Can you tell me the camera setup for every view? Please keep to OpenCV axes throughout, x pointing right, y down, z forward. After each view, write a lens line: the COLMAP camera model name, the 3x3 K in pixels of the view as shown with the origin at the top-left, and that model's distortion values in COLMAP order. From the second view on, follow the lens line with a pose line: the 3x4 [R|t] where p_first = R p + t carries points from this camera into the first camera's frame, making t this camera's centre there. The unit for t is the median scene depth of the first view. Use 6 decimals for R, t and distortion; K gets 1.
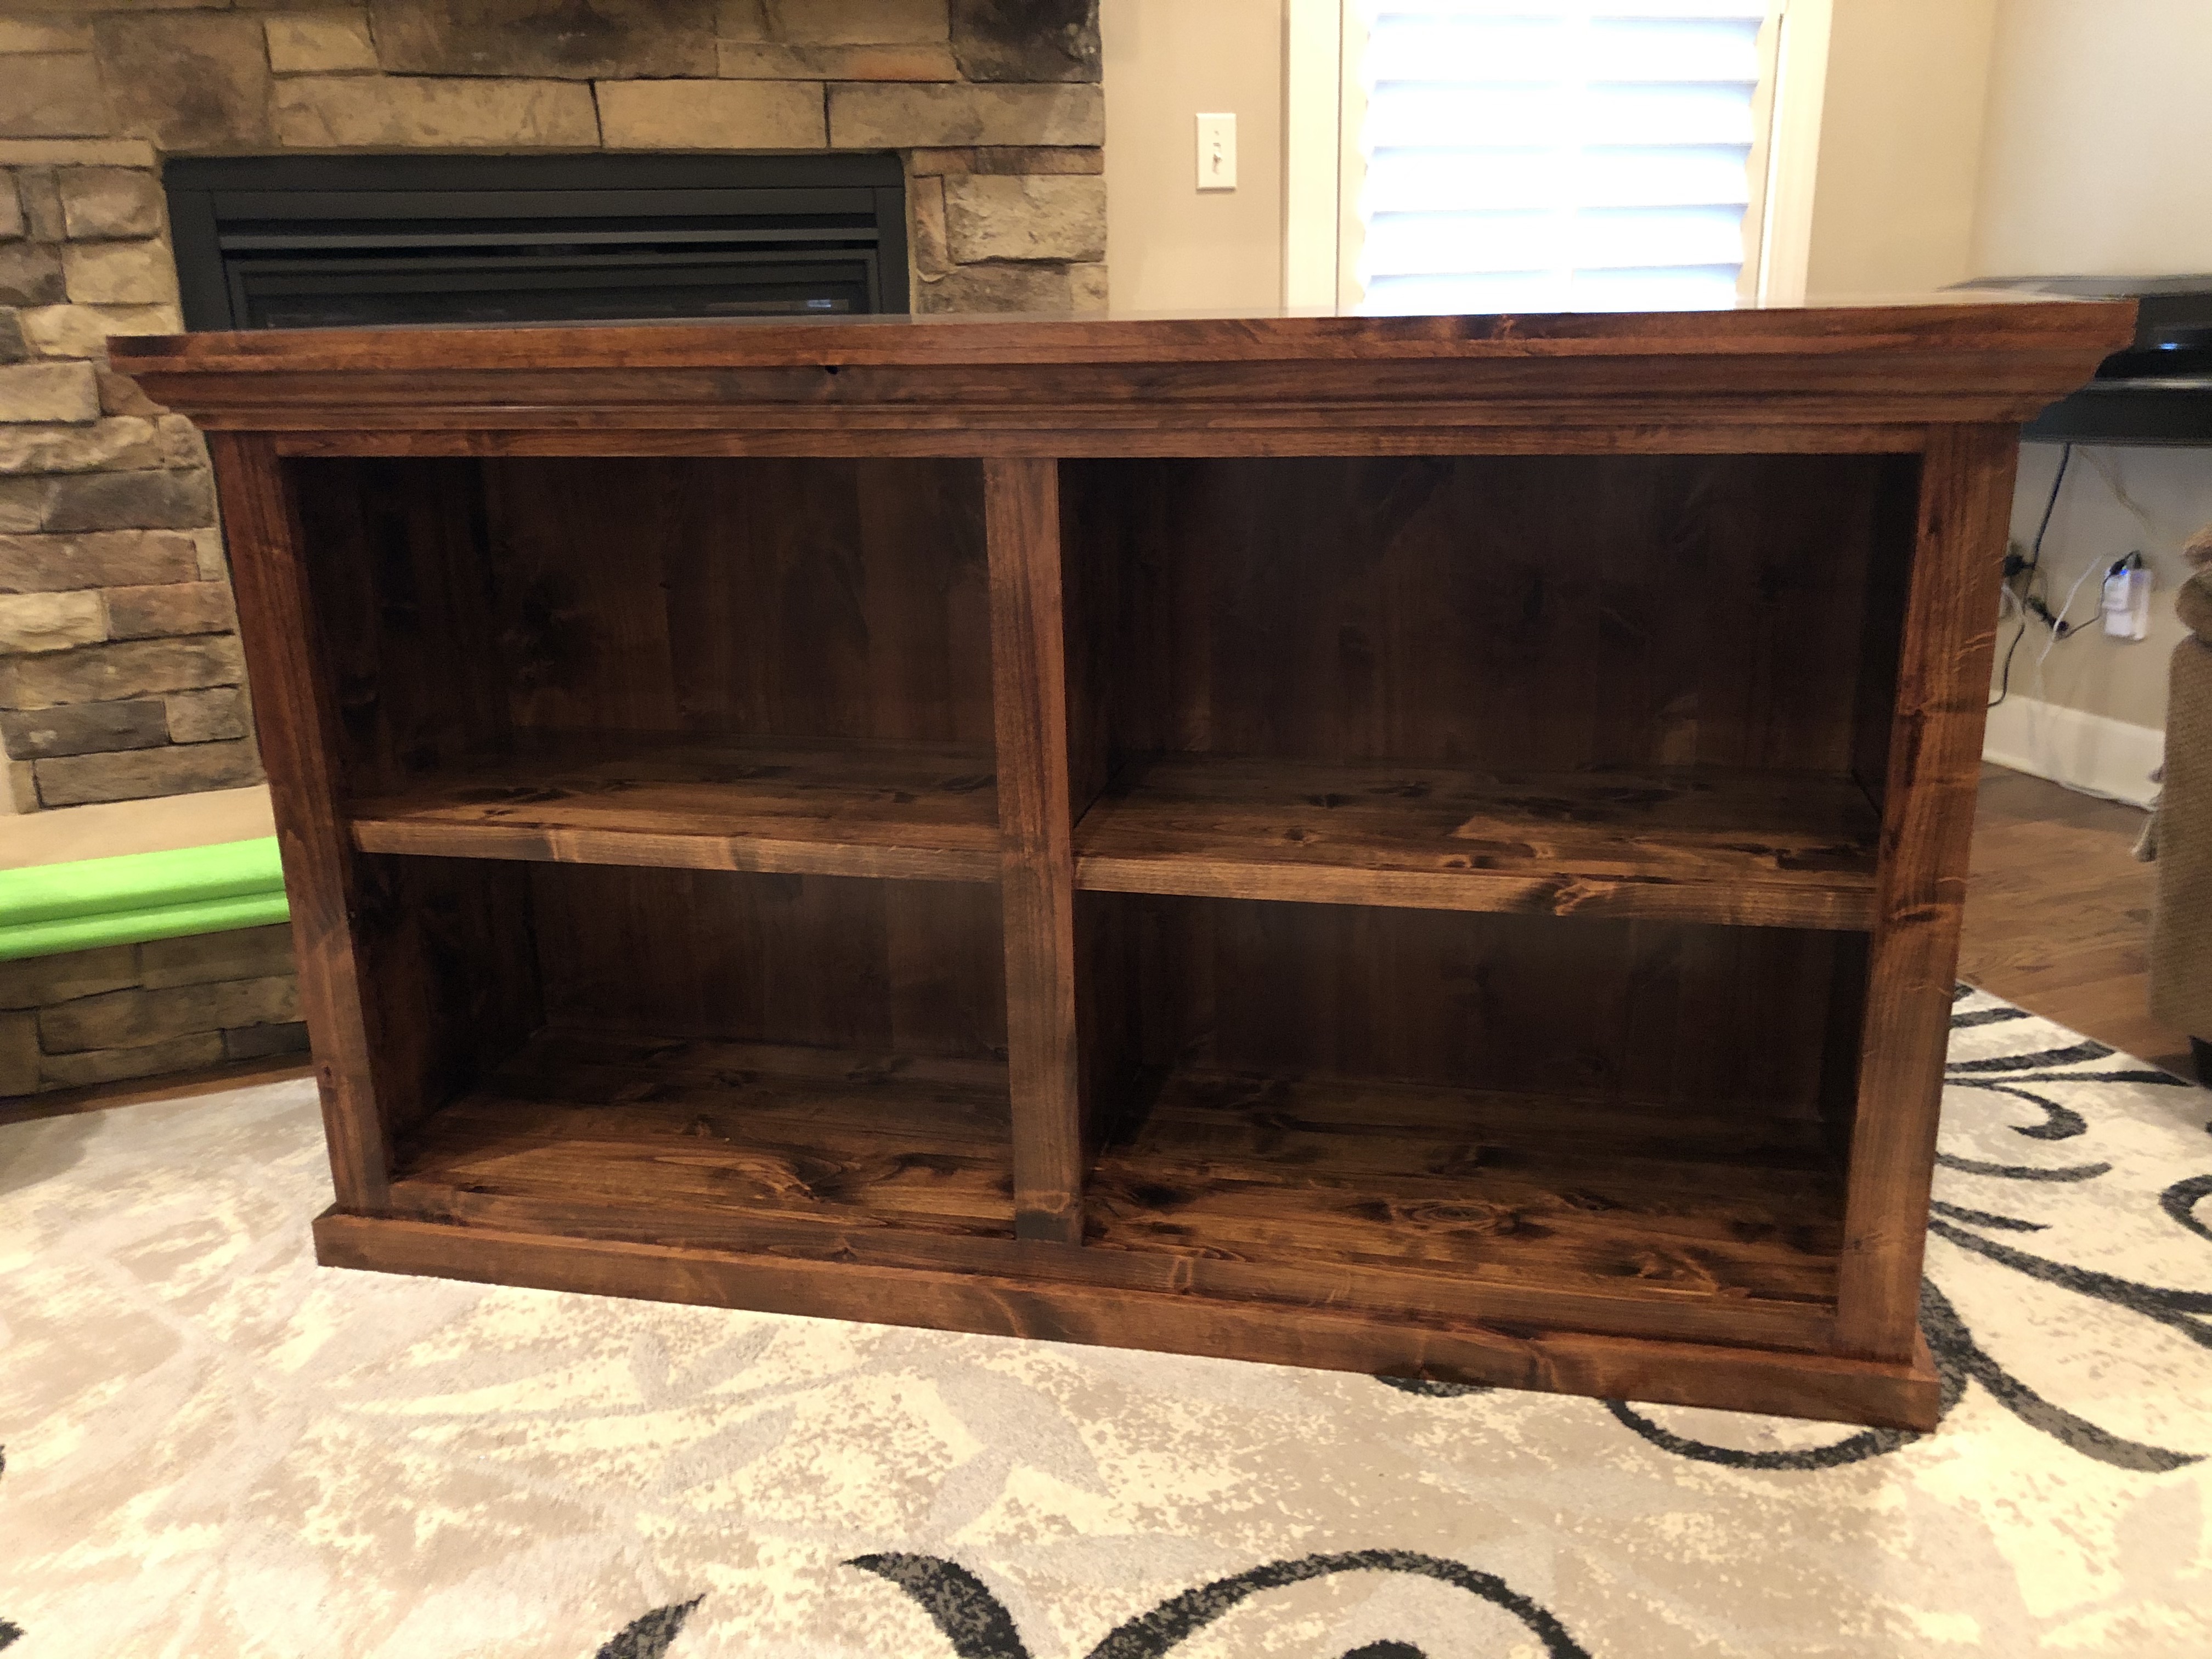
lens RADIAL K [[1843.5, 0, 1080.2], [0, 1843.5, 835.6], [0, 0, 1]] dist [0.028804, -0.003738]
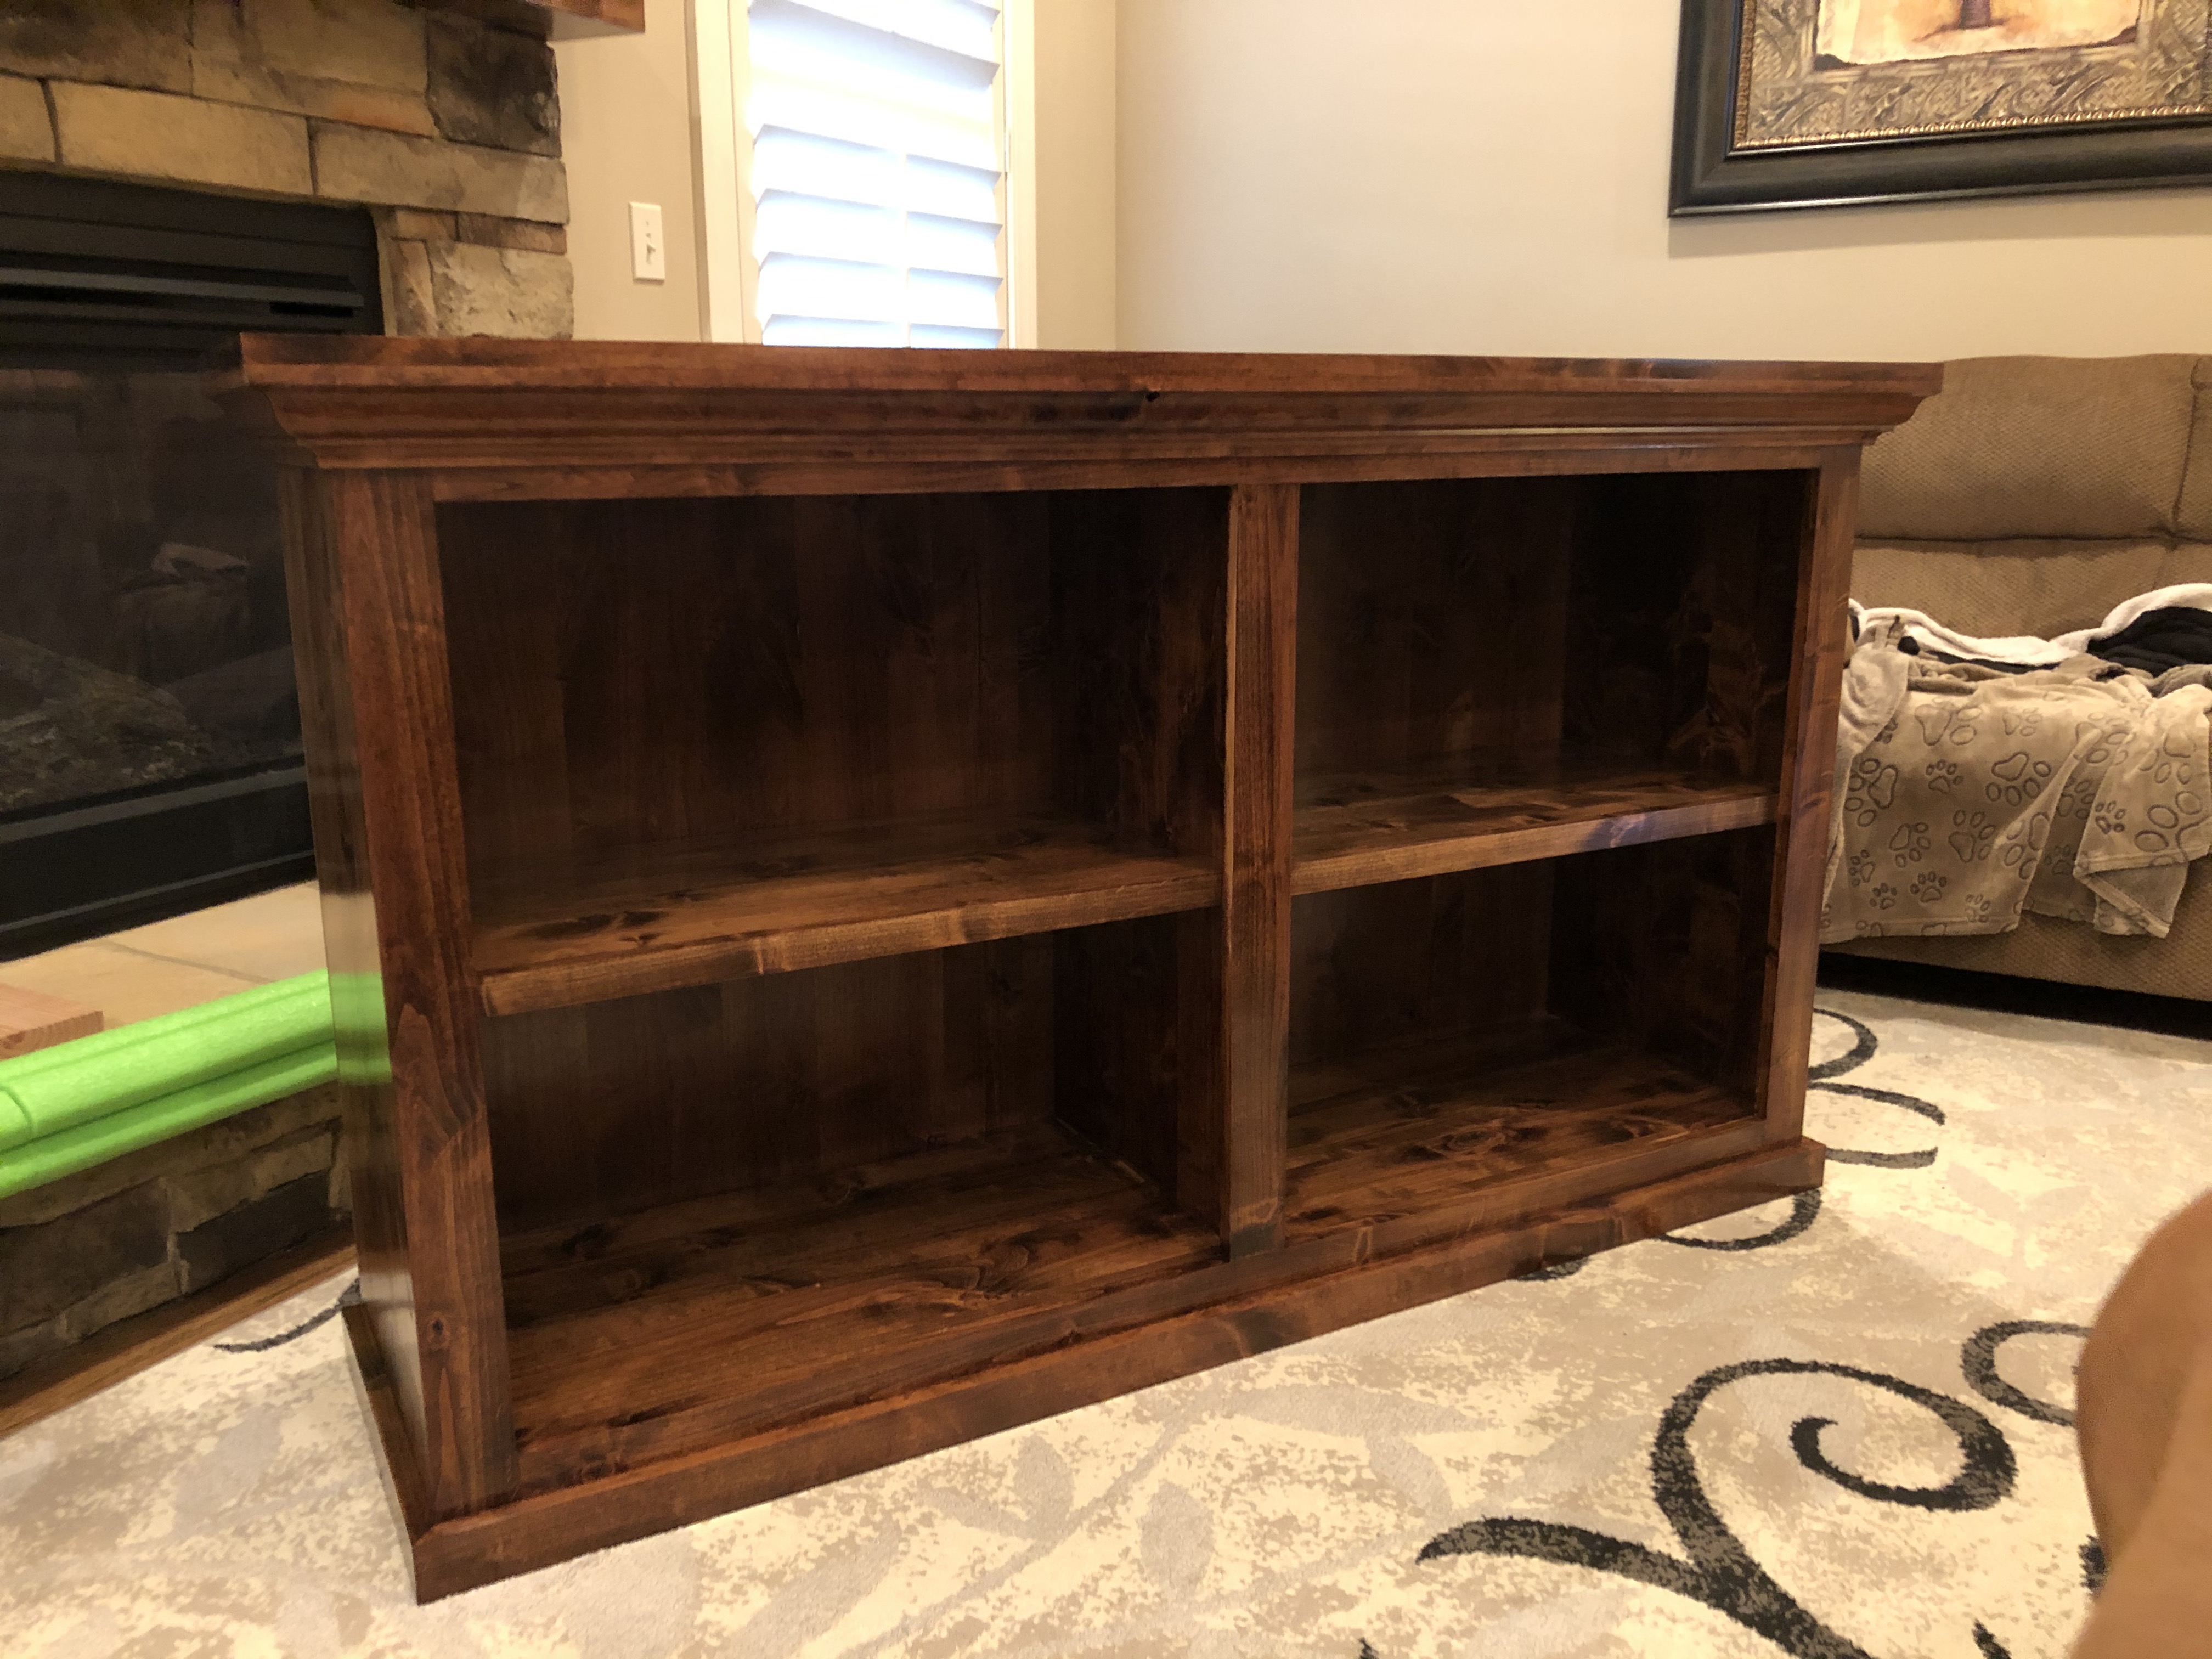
lens RADIAL K [[1846.8, 0, 1108.2], [0, 1846.8, 845.8], [0, 0, 1]] dist [0.032377, -0.006353]
pose [[0.740113, -0.131336, 0.659533, -0.757943], [0.183962, 0.982875, -0.010714, -0.006287], [-0.646831, 0.129258, 0.751600, 0.266620]]
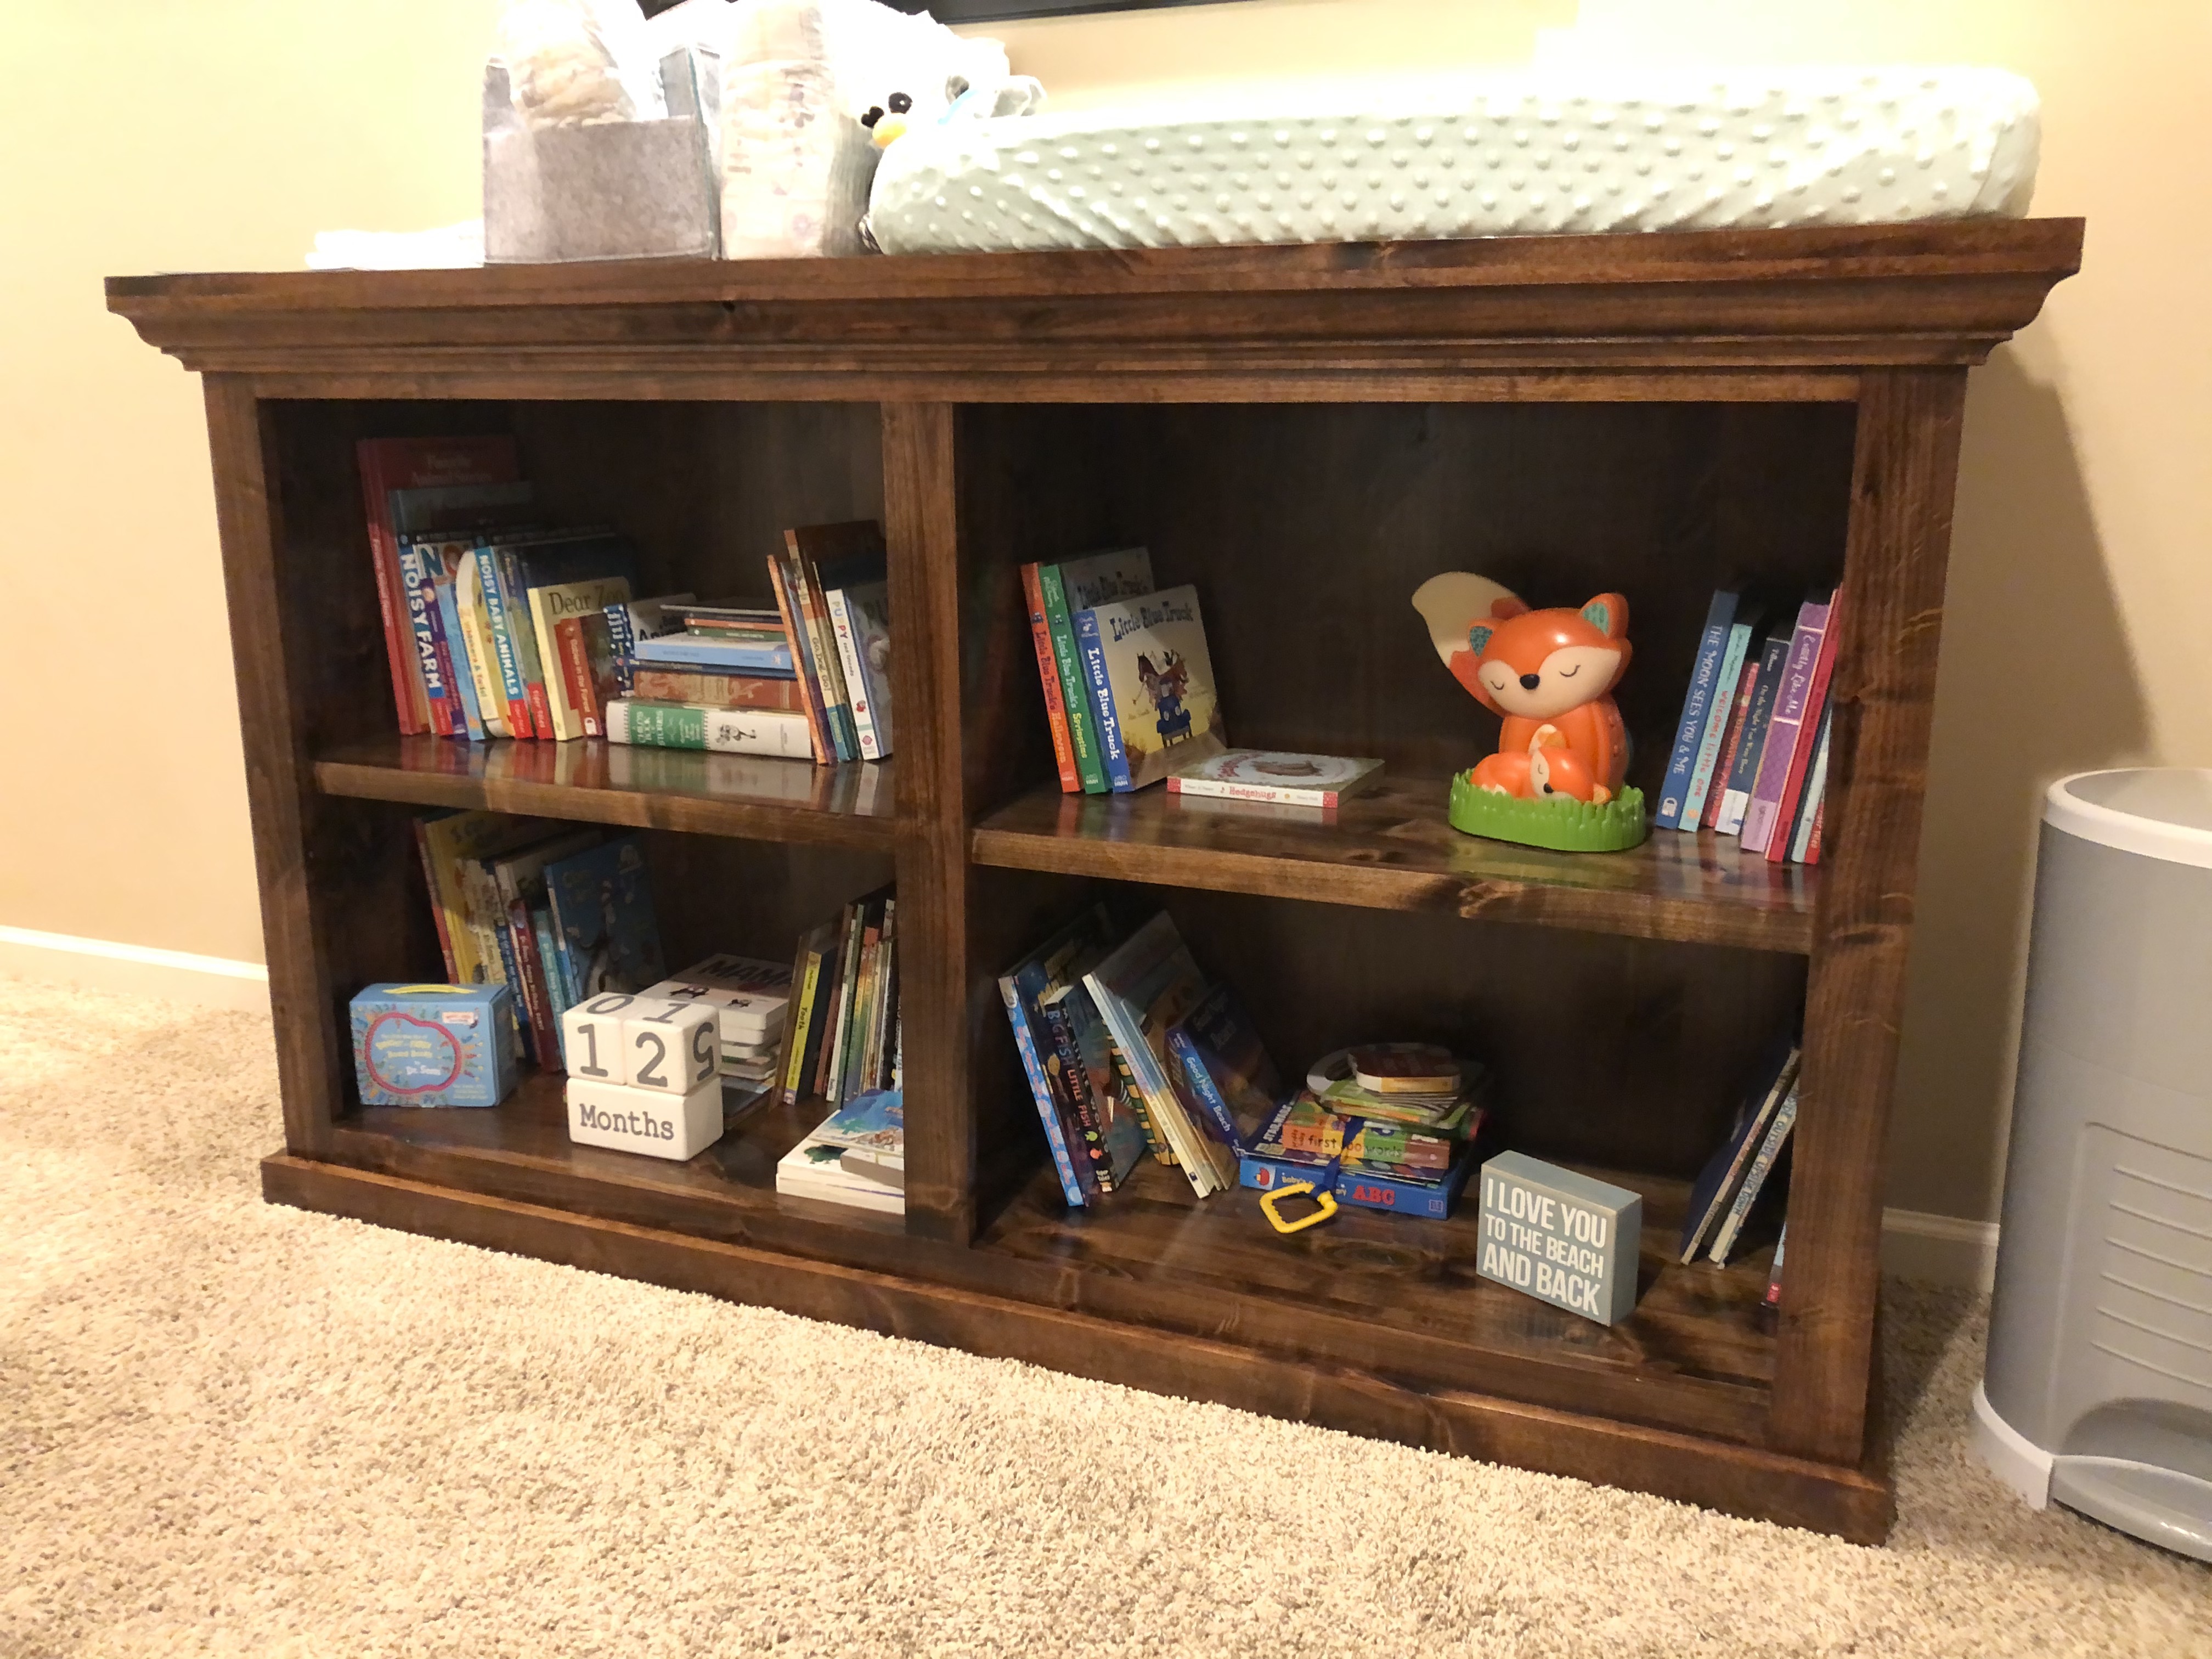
lens RADIAL K [[1848.3, 0, 1061.7], [0, 1848.3, 827.3], [0, 0, 1]] dist [0.030533, 0.001009]
pose [[0.984416, 0.061819, -0.164631, 0.197882], [-0.071605, 0.995960, -0.054181, 0.058576], [0.160617, 0.065125, 0.984866, 0.065618]]
